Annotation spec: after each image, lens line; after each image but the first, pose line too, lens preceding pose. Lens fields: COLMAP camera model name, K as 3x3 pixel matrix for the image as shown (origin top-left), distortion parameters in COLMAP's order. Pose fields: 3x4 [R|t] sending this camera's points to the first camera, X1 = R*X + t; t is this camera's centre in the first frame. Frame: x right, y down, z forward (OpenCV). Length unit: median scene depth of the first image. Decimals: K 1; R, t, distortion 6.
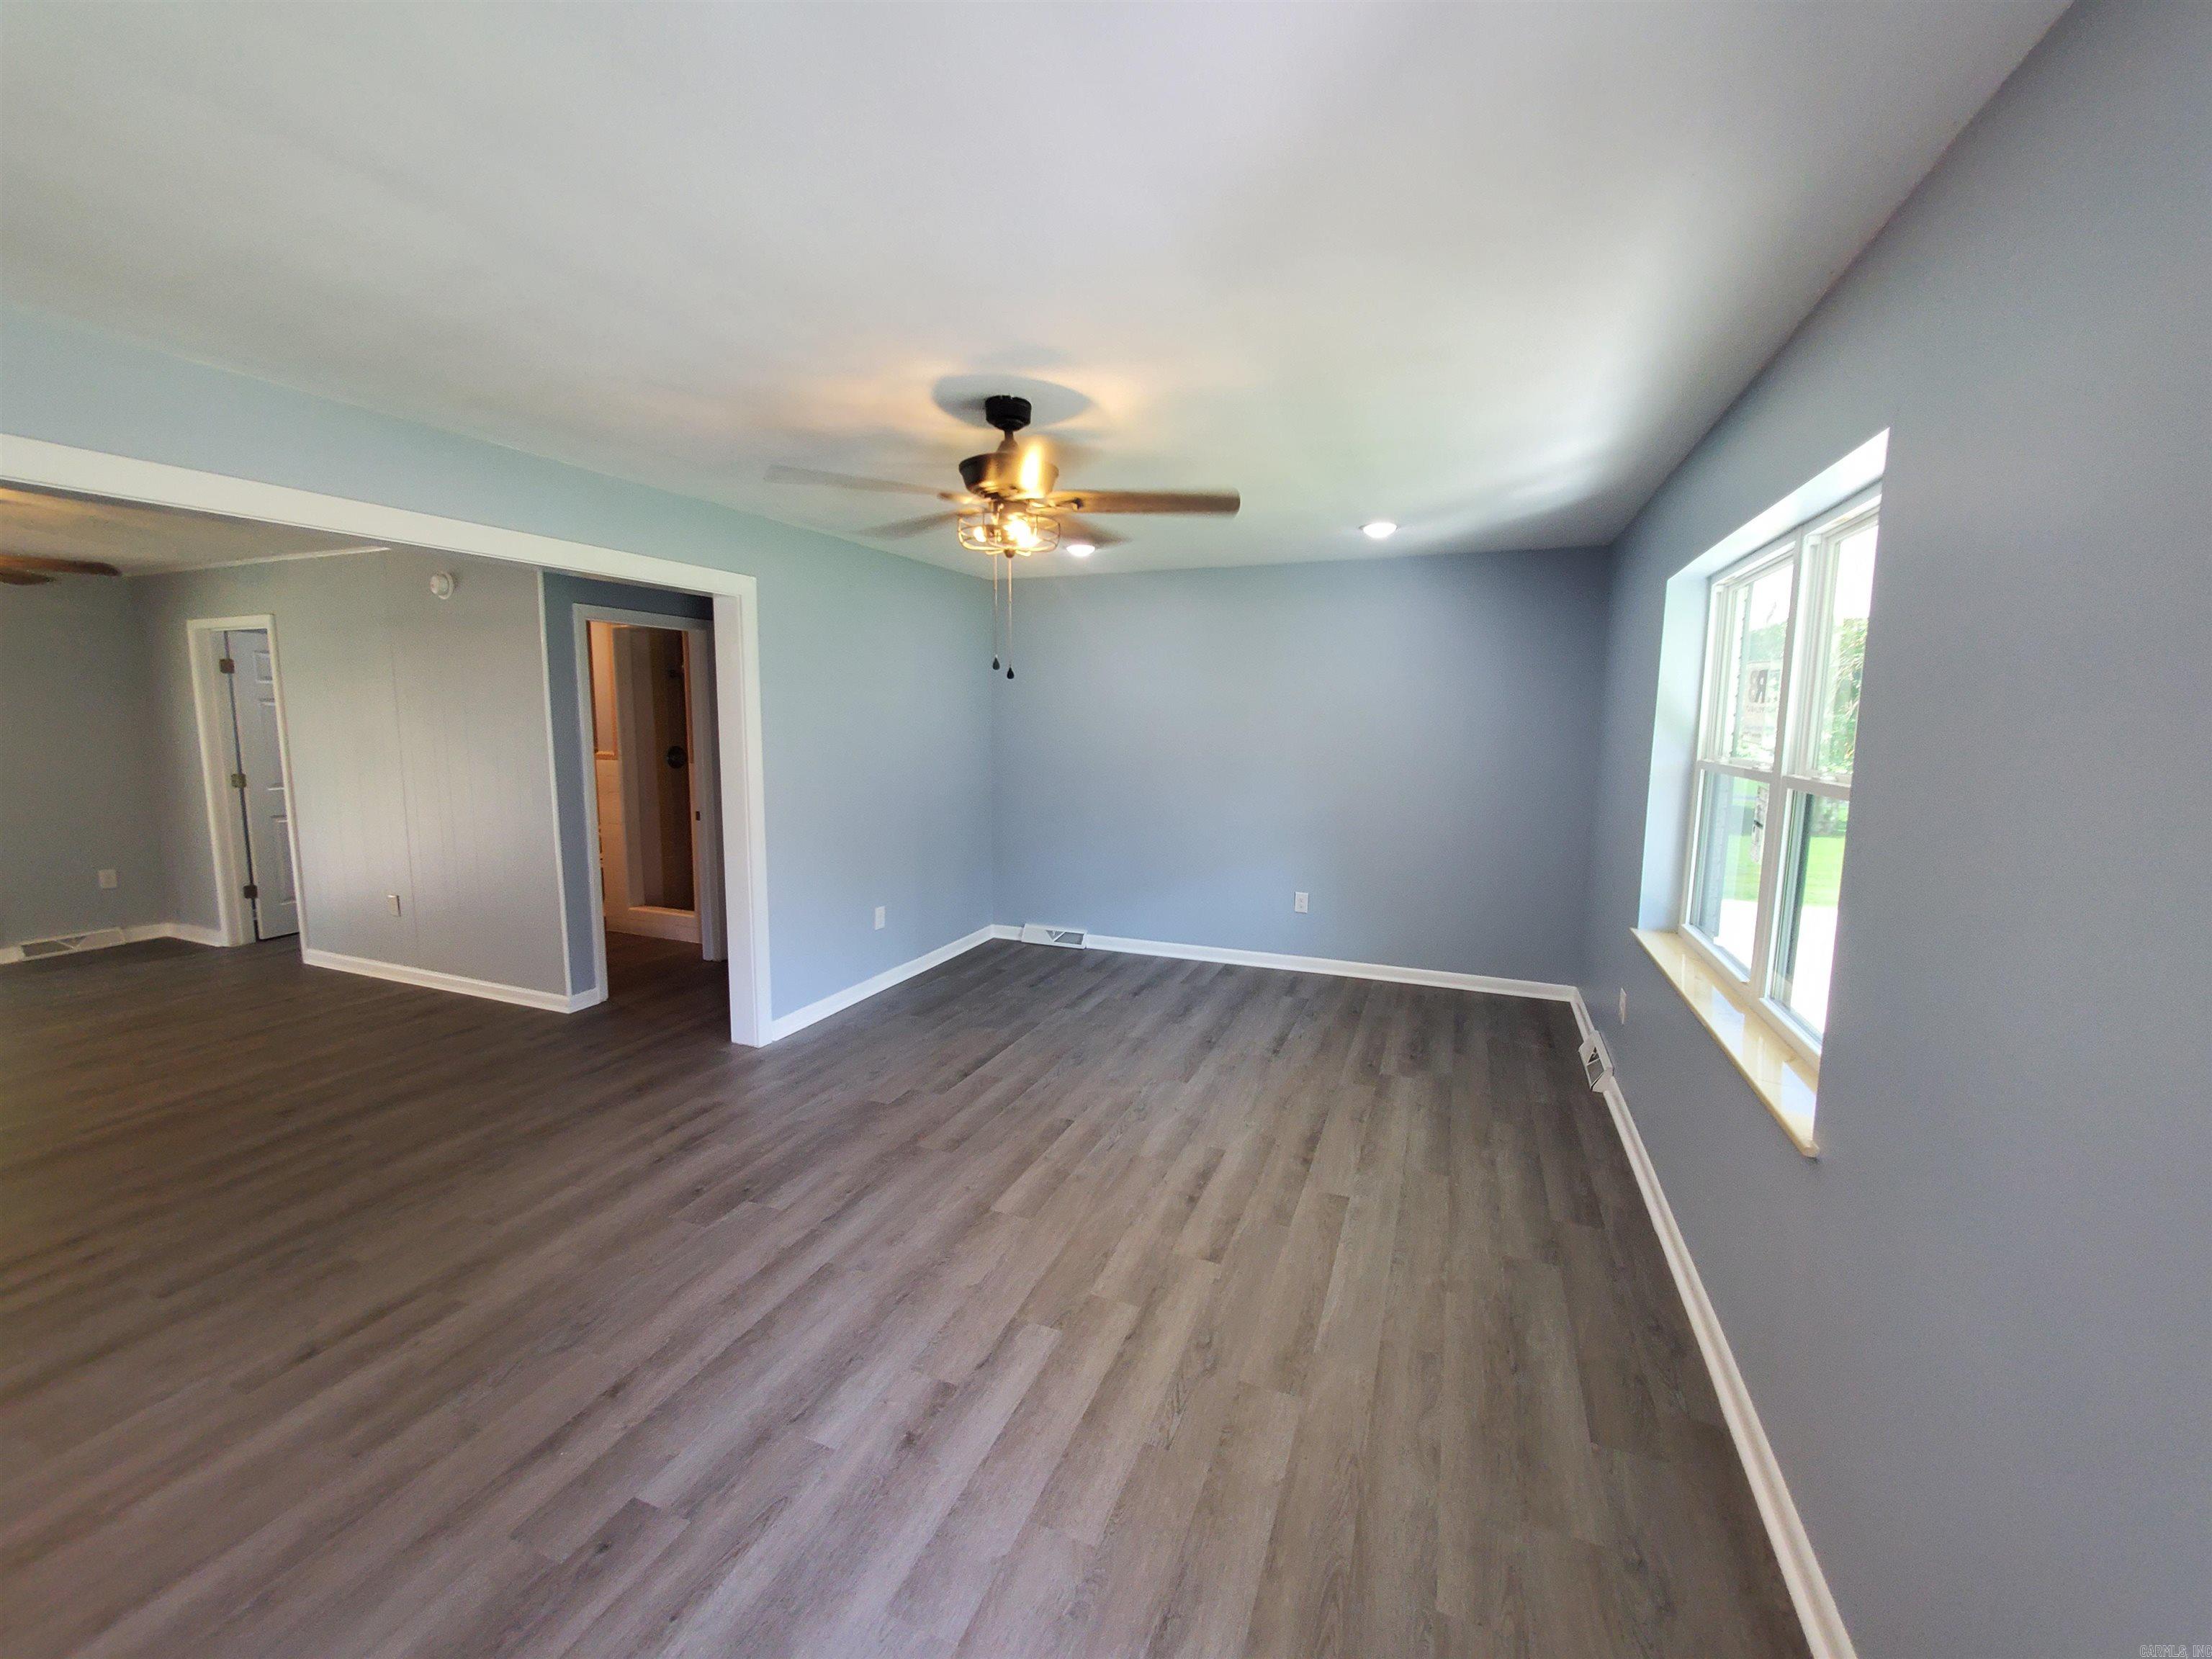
lens RADIAL K [[873.9, 0, 1112.8], [0, 873.9, 817.6], [0, 0, 1]] dist [-0.001751, -0.003328]
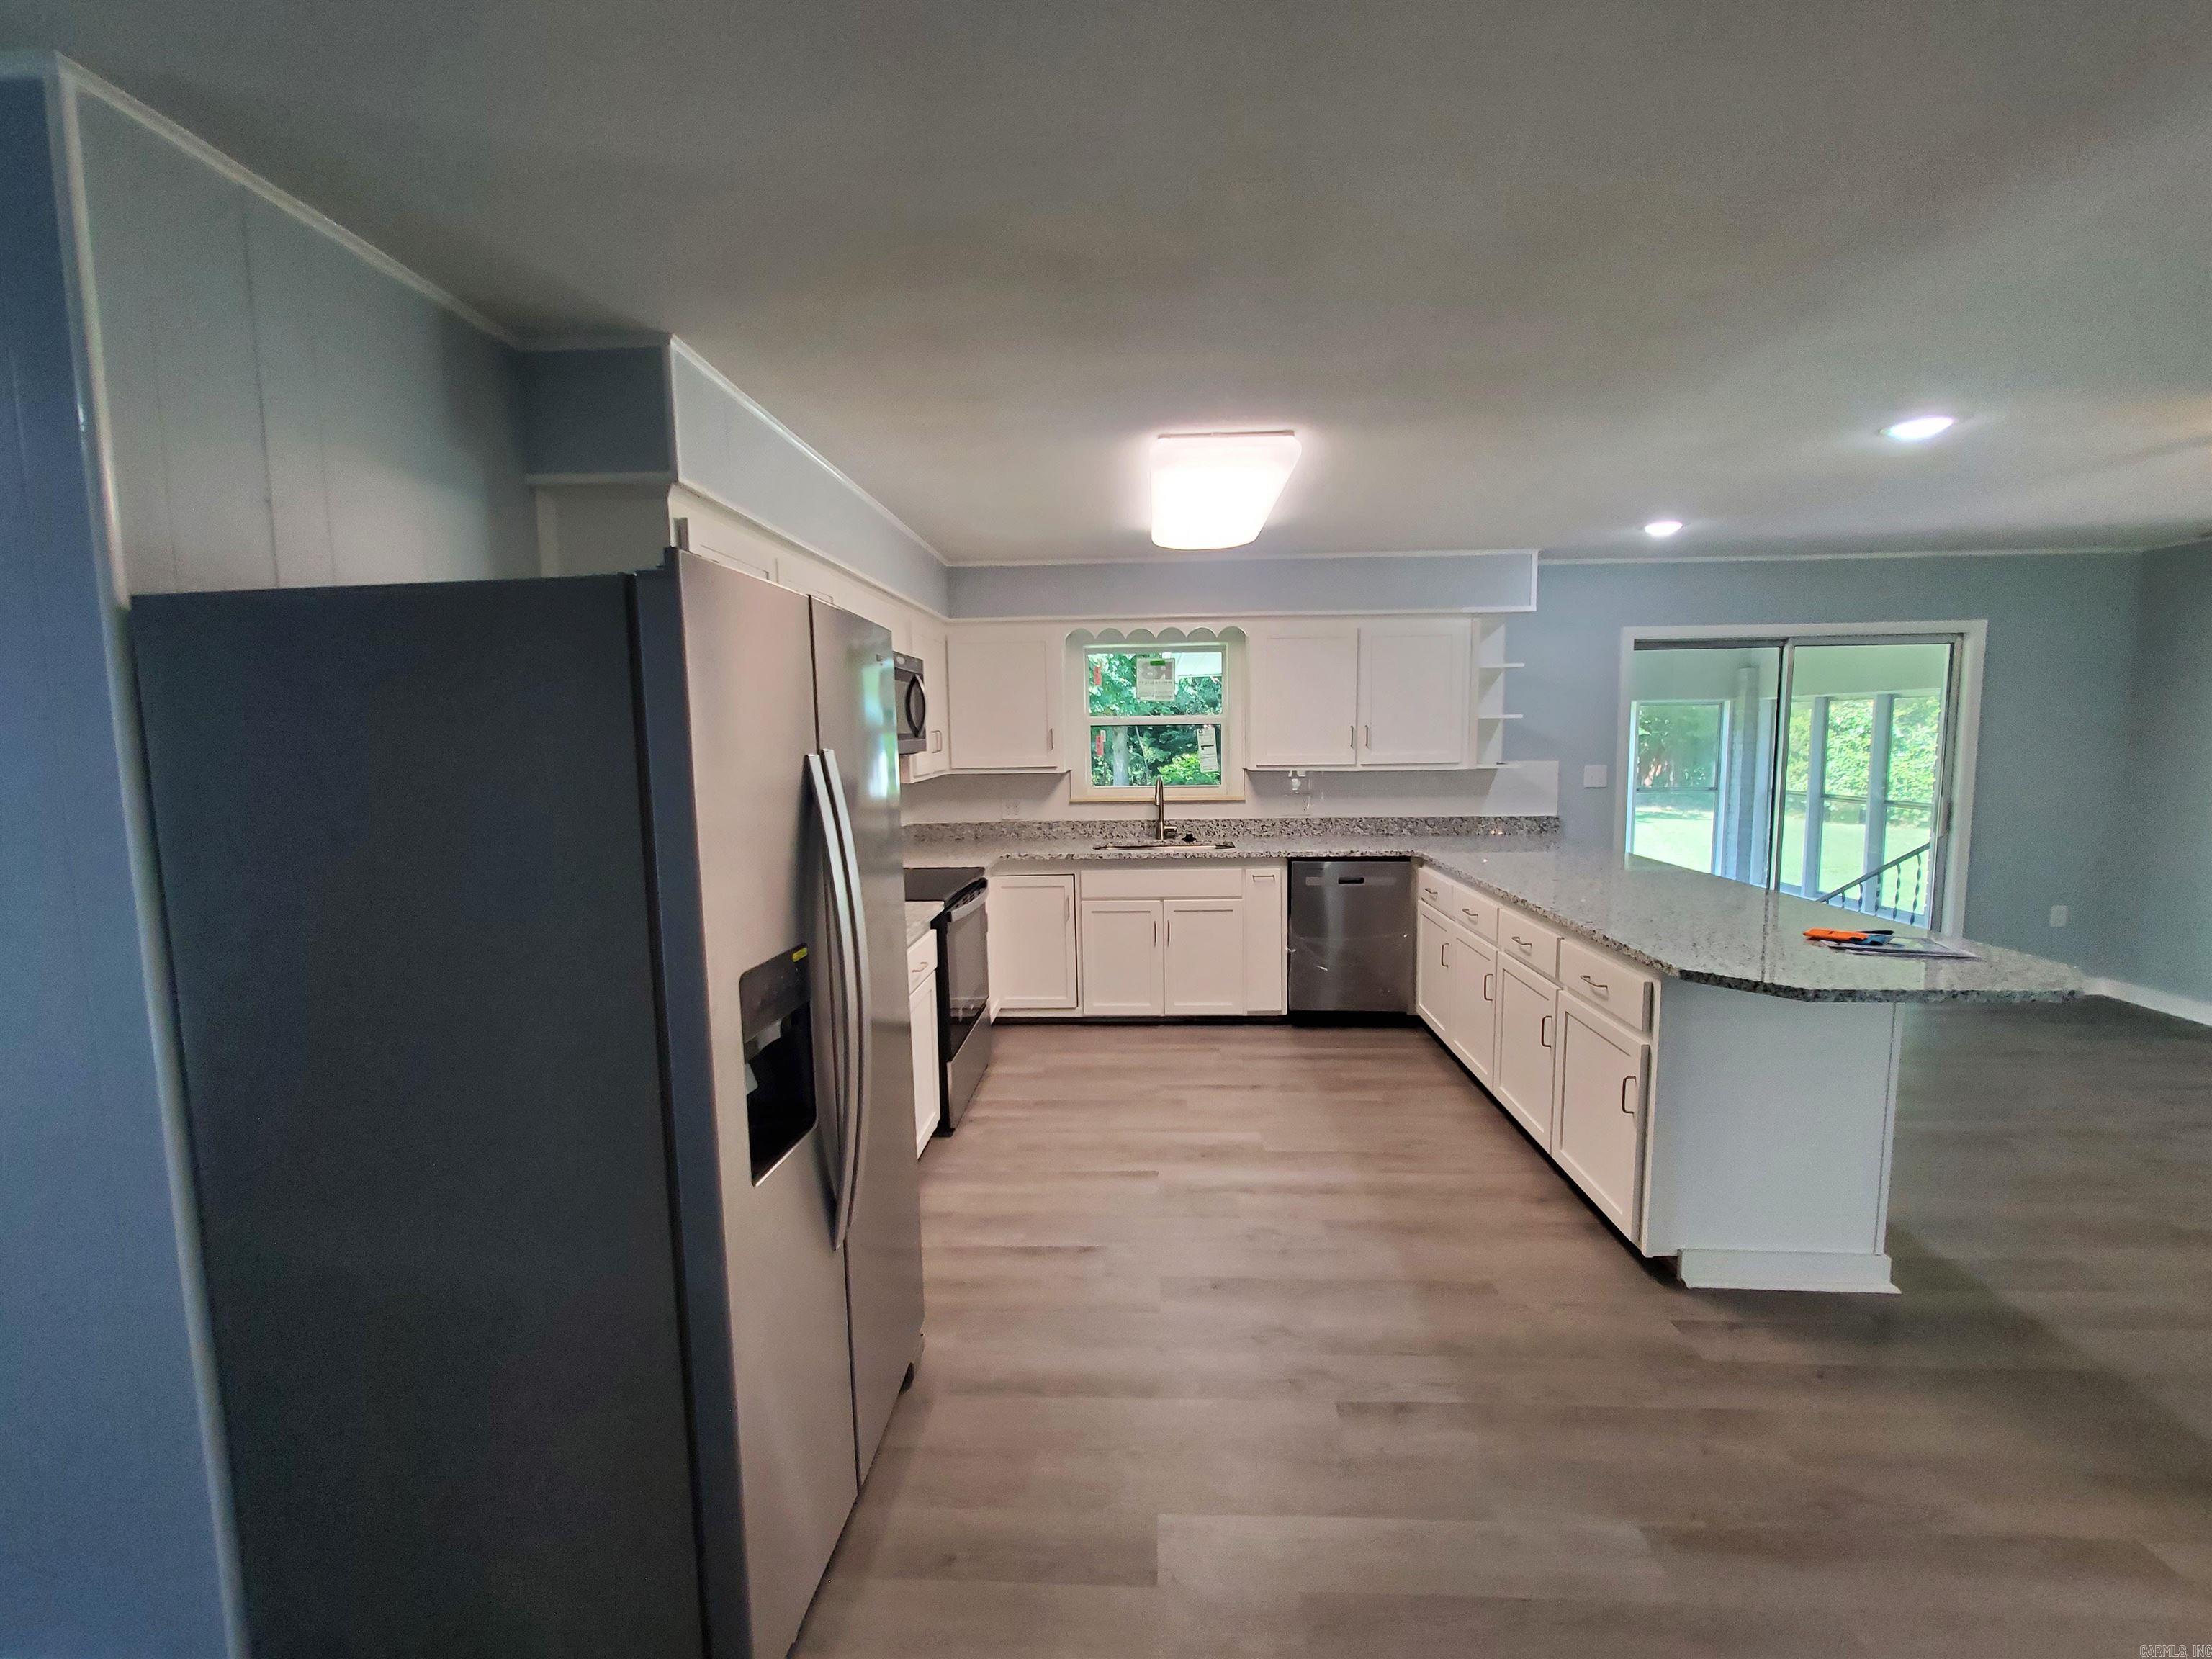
lens RADIAL K [[879.3, 0, 1117.0], [0, 879.3, 814.9], [0, 0, 1]] dist [0.000506, 0.000219]
pose [[0.329307, 0.078154, -0.940983, -1.020913], [-0.095132, 0.994244, 0.049285, 0.026362], [0.939418, 0.073288, 0.334846, -0.244006]]
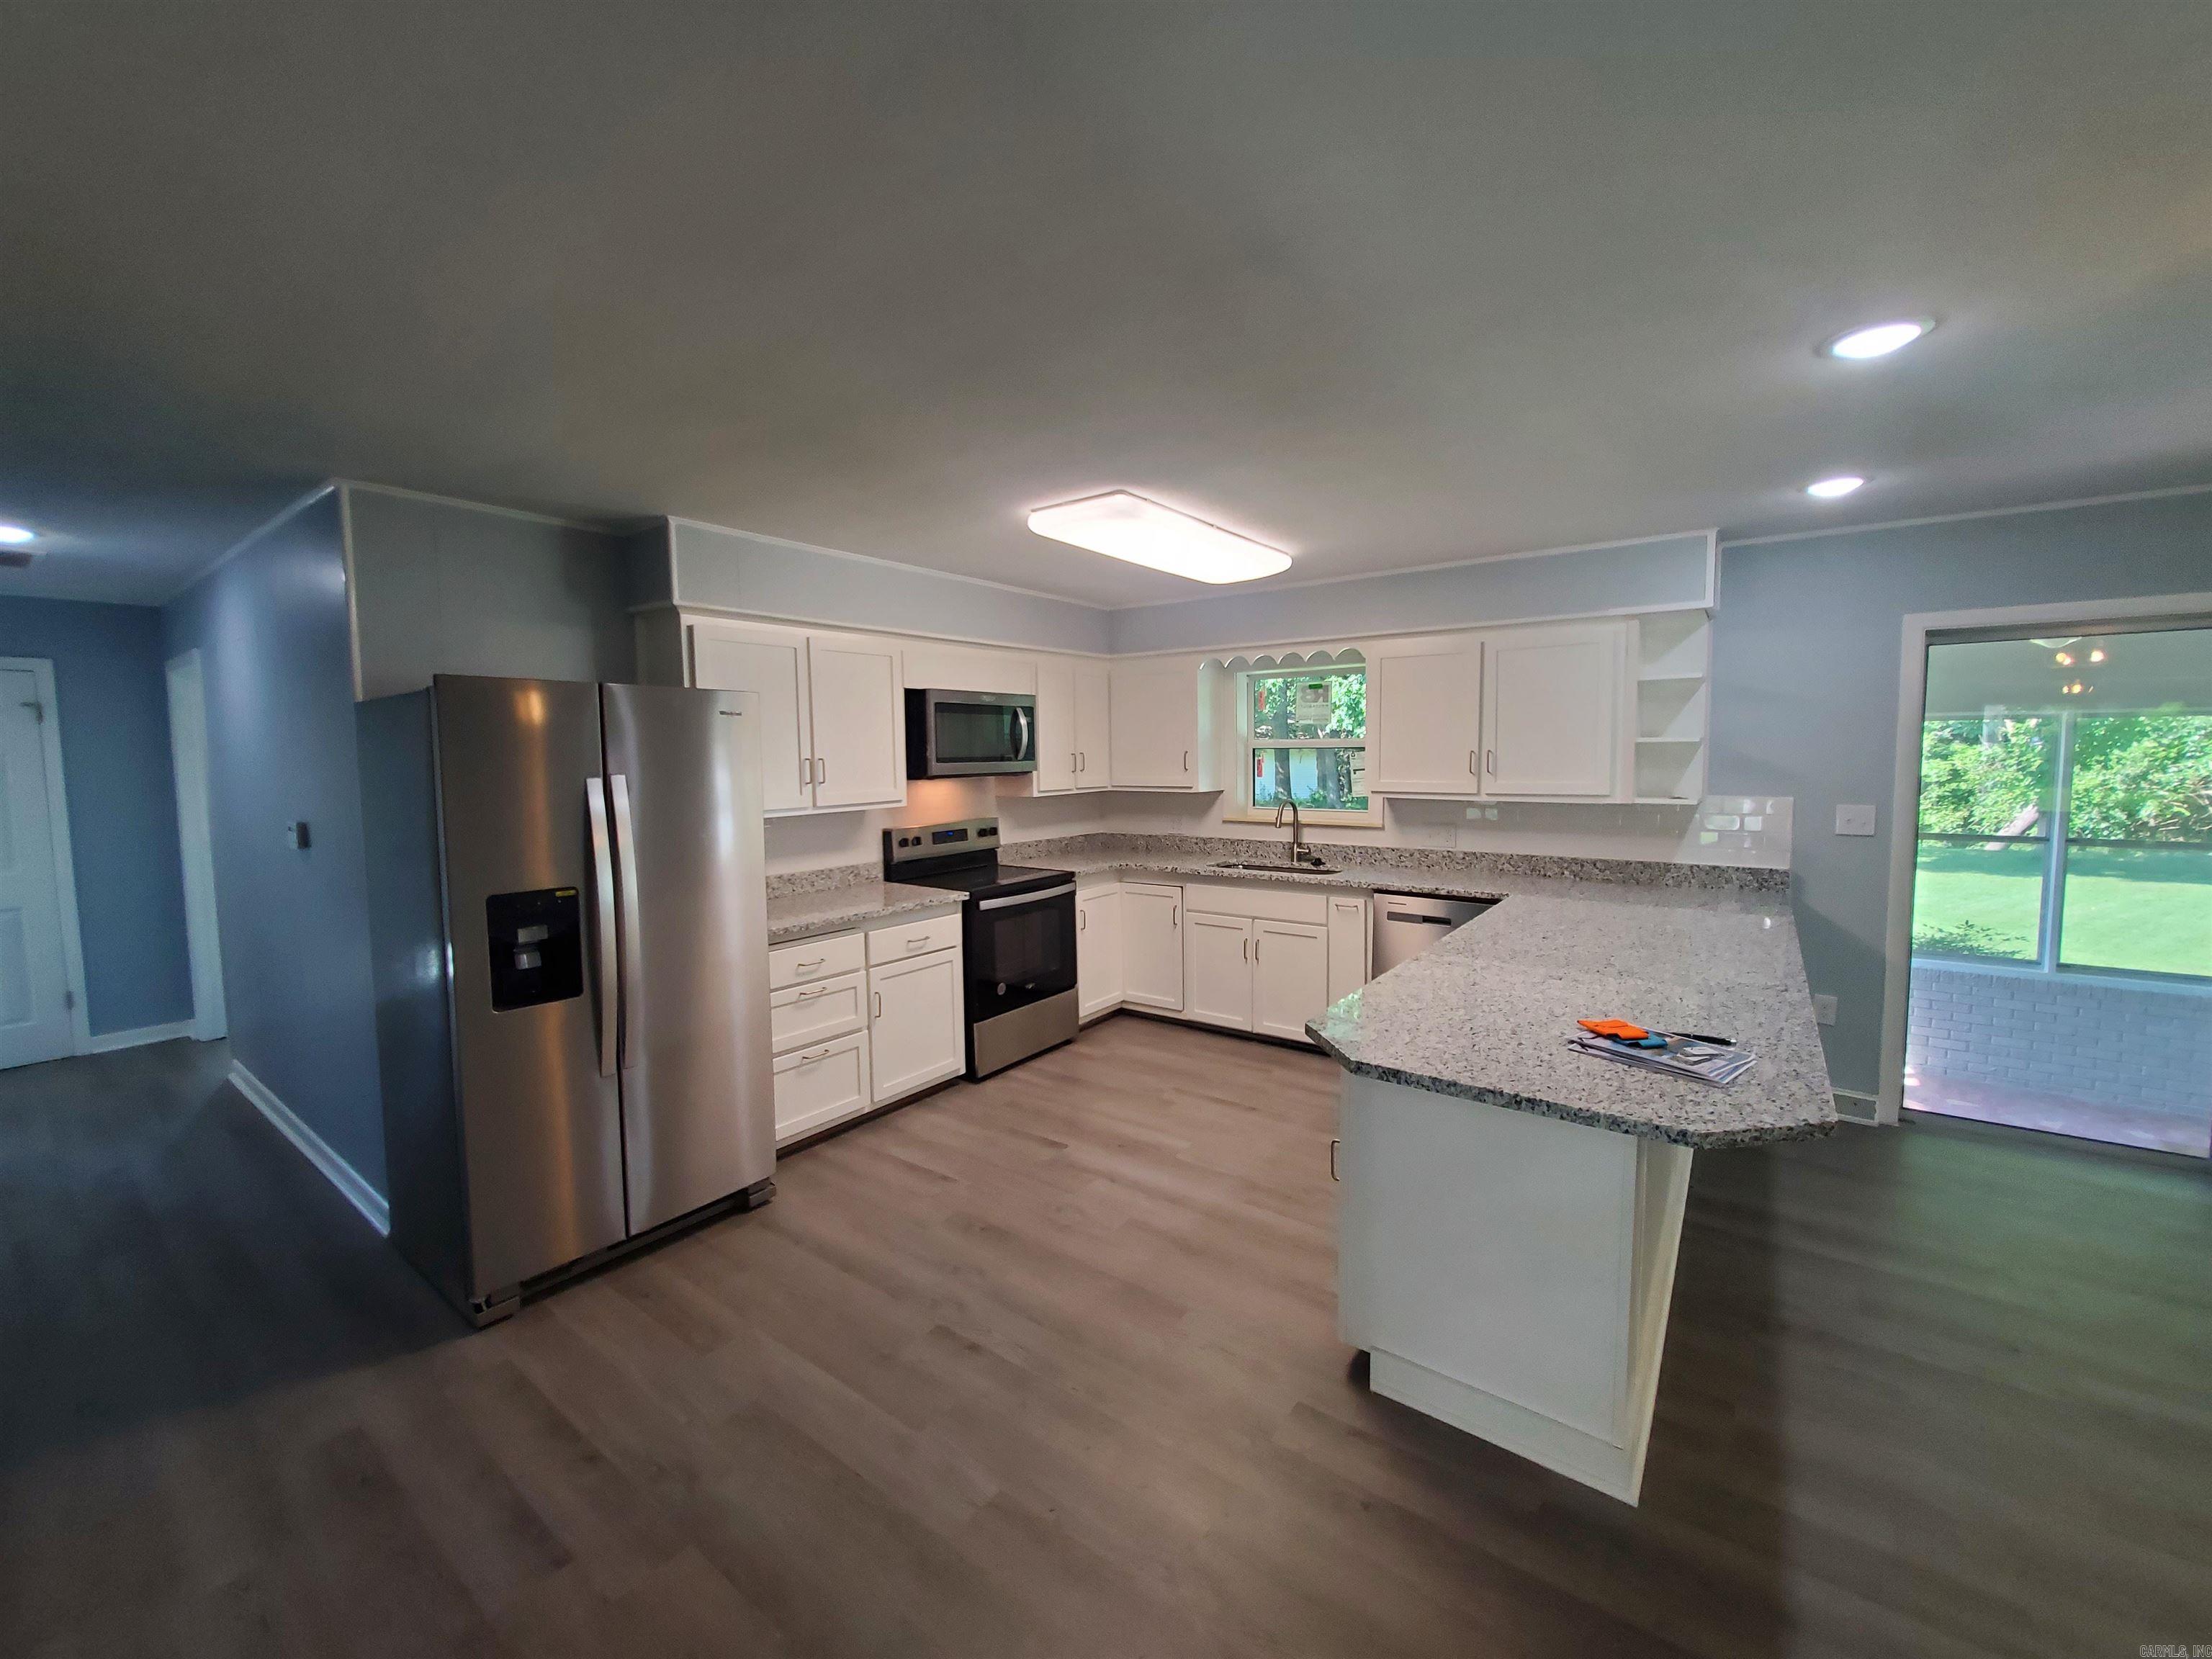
lens RADIAL K [[878.9, 0, 1110.6], [0, 878.9, 817.1], [0, 0, 1]] dist [-0.002691, -0.001211]
pose [[-0.254417, 0.067744, -0.964719, -0.891020], [-0.105051, 0.989705, 0.097203, -0.046104], [0.961372, 0.126075, -0.244682, 0.322180]]
